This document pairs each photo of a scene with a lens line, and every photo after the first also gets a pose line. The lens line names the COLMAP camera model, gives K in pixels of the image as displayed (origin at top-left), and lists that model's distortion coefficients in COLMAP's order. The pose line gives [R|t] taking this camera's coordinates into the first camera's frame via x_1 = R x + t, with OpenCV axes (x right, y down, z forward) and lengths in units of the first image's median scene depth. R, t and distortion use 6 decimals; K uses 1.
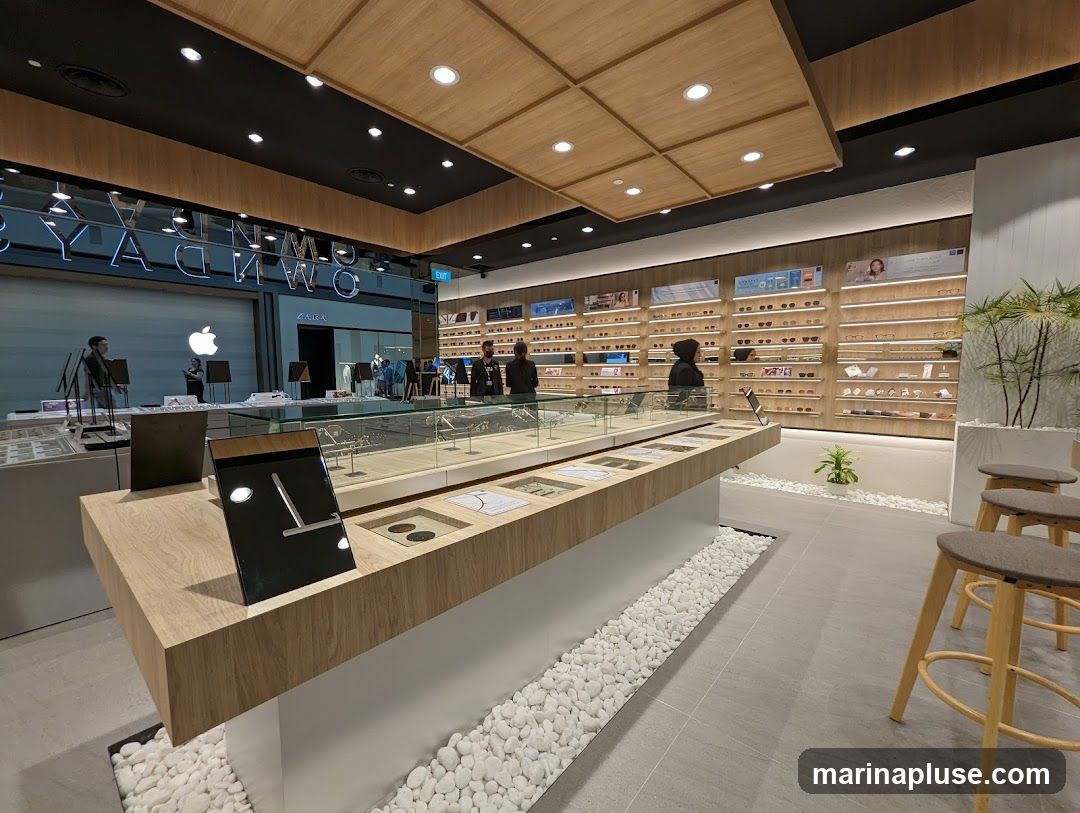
lens RADIAL K [[449.3, 0, 540.6], [0, 449.3, 413.3], [0, 0, 1]] dist [-0.000466, -0.000260]
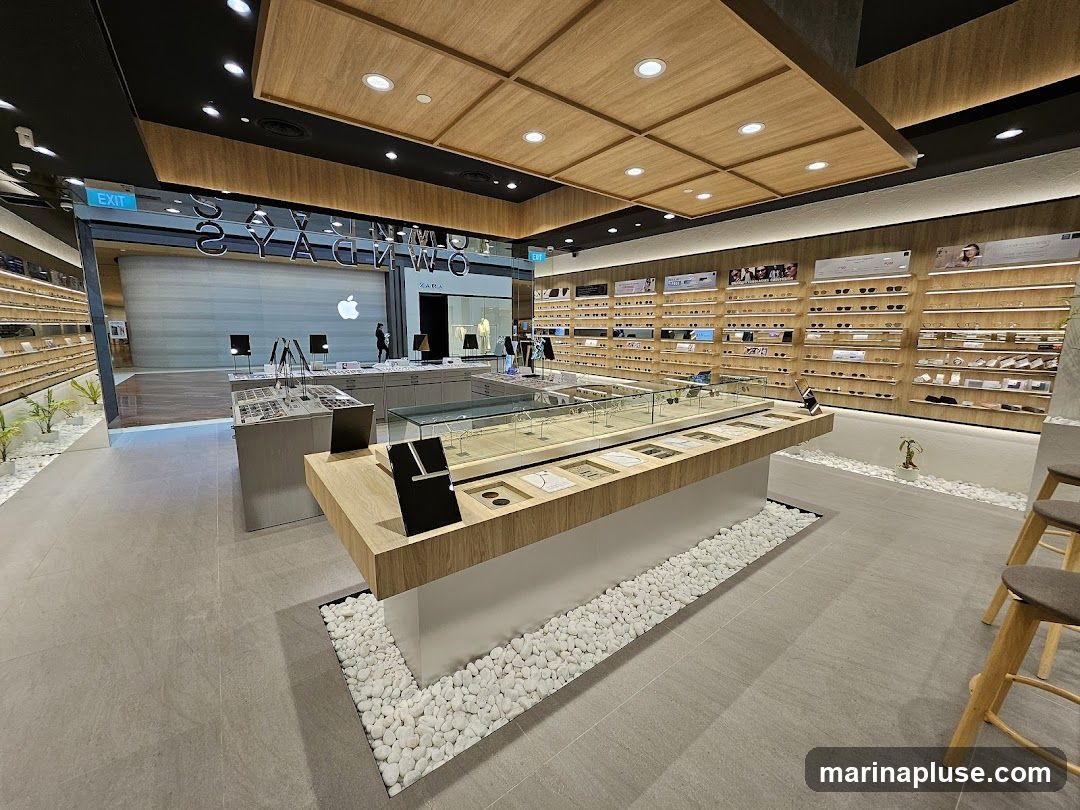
lens RADIAL K [[421.1, 0, 542.3], [0, 421.1, 397.6], [0, 0, 1]] dist [0.001196, 0.000090]
pose [[0.977903, 0.042680, -0.204658, 0.058071], [-0.028269, 0.996944, 0.072830, -0.073422], [0.207141, -0.065435, 0.976120, -0.140231]]
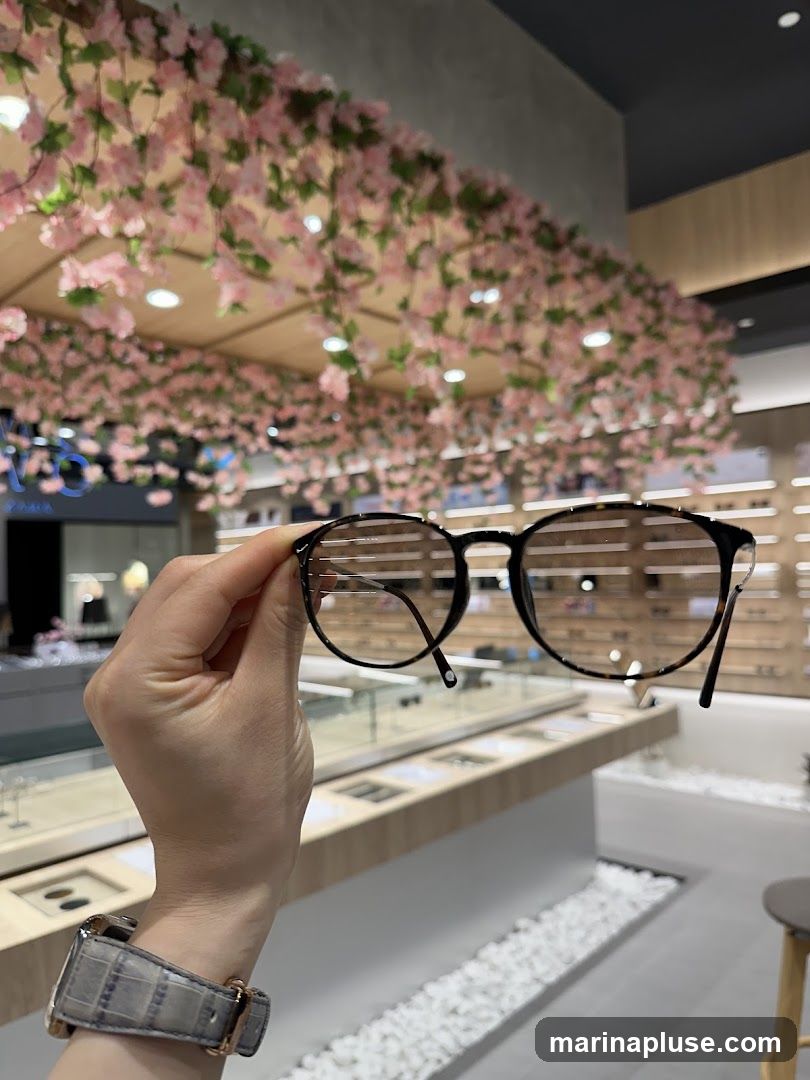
lens RADIAL K [[781.6, 0, 393.0], [0, 781.6, 540.2], [0, 0, 1]] dist [0.005078, -0.025177]
pose [[0.998787, -0.031859, -0.037554, 0.168621], [0.026763, 0.991266, -0.129135, -0.086748], [0.041340, 0.127973, 0.990916, -0.234015]]
